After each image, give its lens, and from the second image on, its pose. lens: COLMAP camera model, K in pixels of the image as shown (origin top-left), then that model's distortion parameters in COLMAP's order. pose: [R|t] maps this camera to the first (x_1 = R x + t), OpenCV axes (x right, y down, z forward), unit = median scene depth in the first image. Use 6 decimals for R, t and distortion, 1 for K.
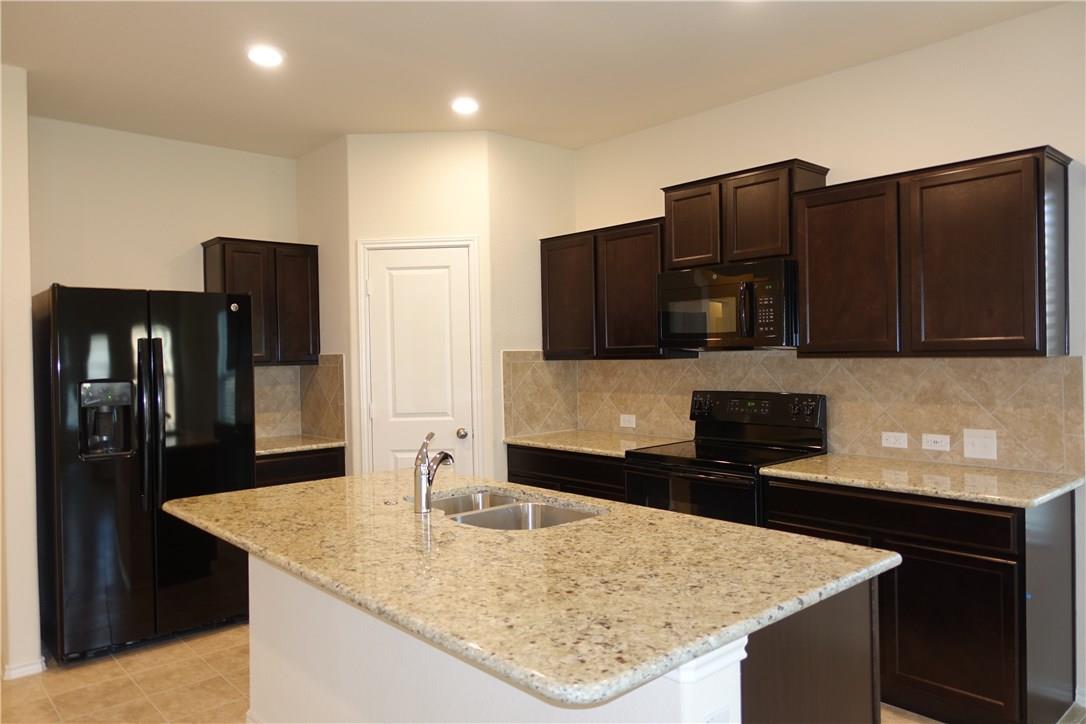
lens RADIAL K [[753.2, 0, 543.0], [0, 753.2, 362.0], [0, 0, 1]] dist [0.007255, 0.001651]
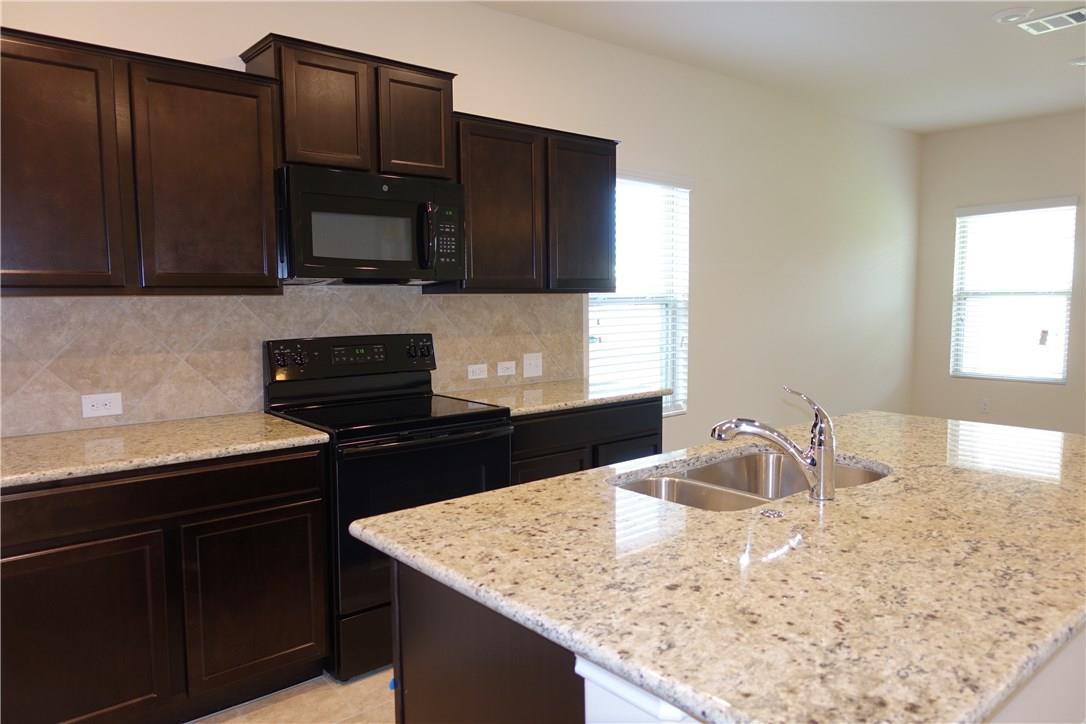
lens RADIAL K [[753.2, 0, 543.0], [0, 753.2, 362.0], [0, 0, 1]] dist [0.007255, 0.001651]
pose [[0.022266, -0.072743, 0.997102, -0.519396], [0.017079, 0.997232, 0.072371, 0.011785], [-0.999606, 0.015418, 0.023447, 0.760574]]
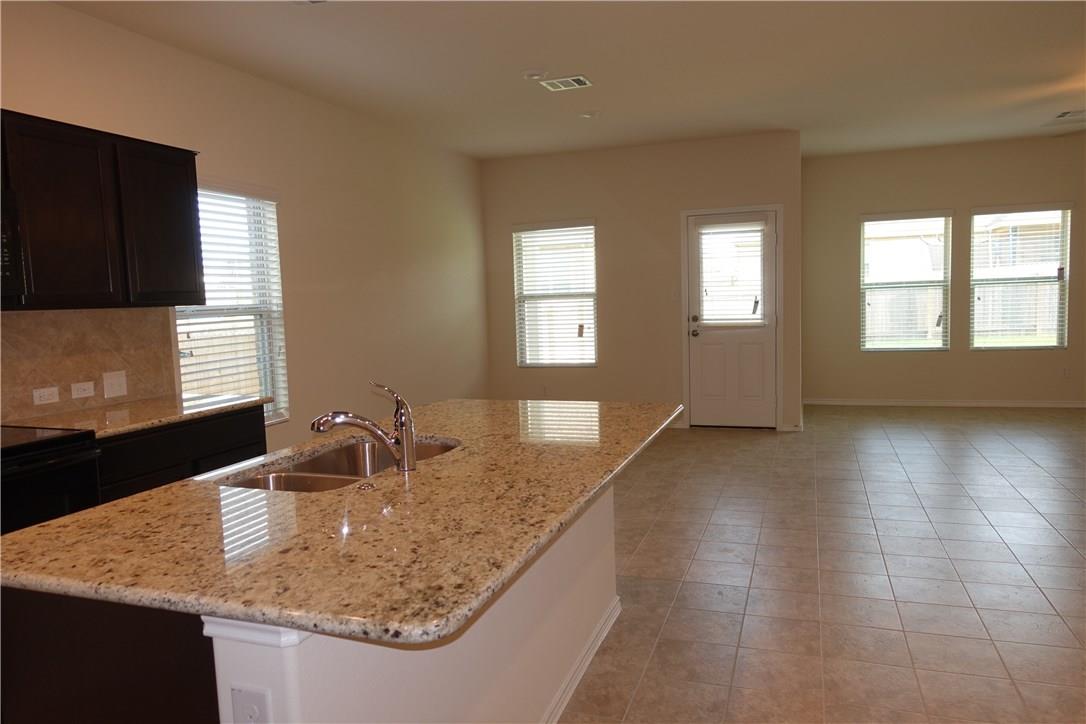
lens RADIAL K [[765.7, 0, 543.0], [0, 765.7, 362.0], [0, 0, 1]] dist [0.004705, 0.008988]
pose [[-0.473376, -0.047455, 0.879581, -0.608996], [0.048474, 0.995631, 0.079804, 0.010068], [-0.879526, 0.080414, -0.469007, 0.774672]]
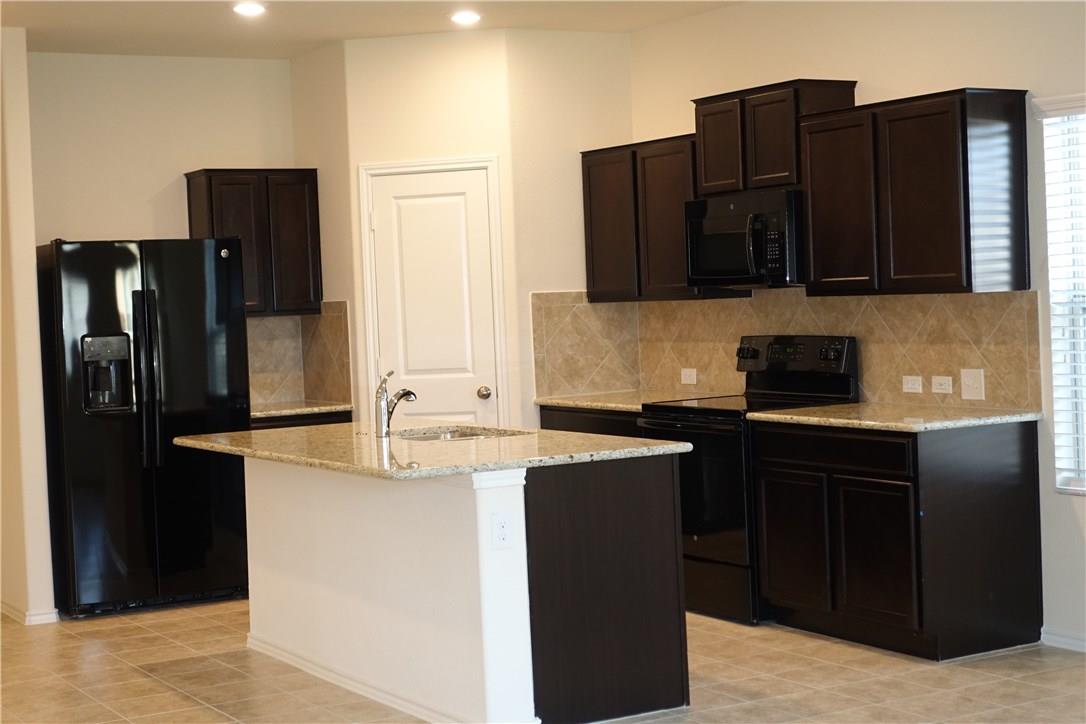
lens RADIAL K [[1778.4, 0, 544.1], [0, 1778.4, 346.7], [0, 0, 1]] dist [0.019702, -0.036198]
pose [[0.979256, -0.015848, -0.202008, 0.401403], [0.021285, 0.999467, 0.024769, -0.004243], [0.201508, -0.028554, 0.979071, -1.030632]]
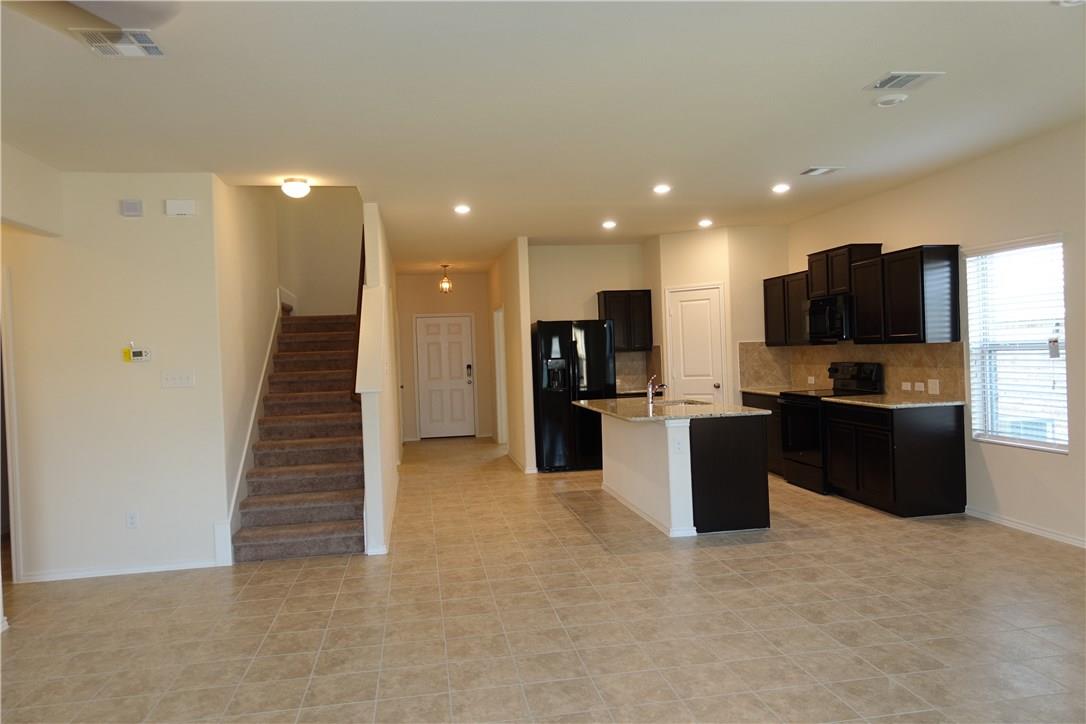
lens RADIAL K [[753.2, 0, 543.0], [0, 753.2, 362.0], [0, 0, 1]] dist [0.007255, 0.001651]
pose [[0.843145, -0.006245, -0.537650, 0.620774], [0.017778, 0.999710, 0.016269, -0.005180], [0.537392, -0.023275, 0.843011, -0.964638]]
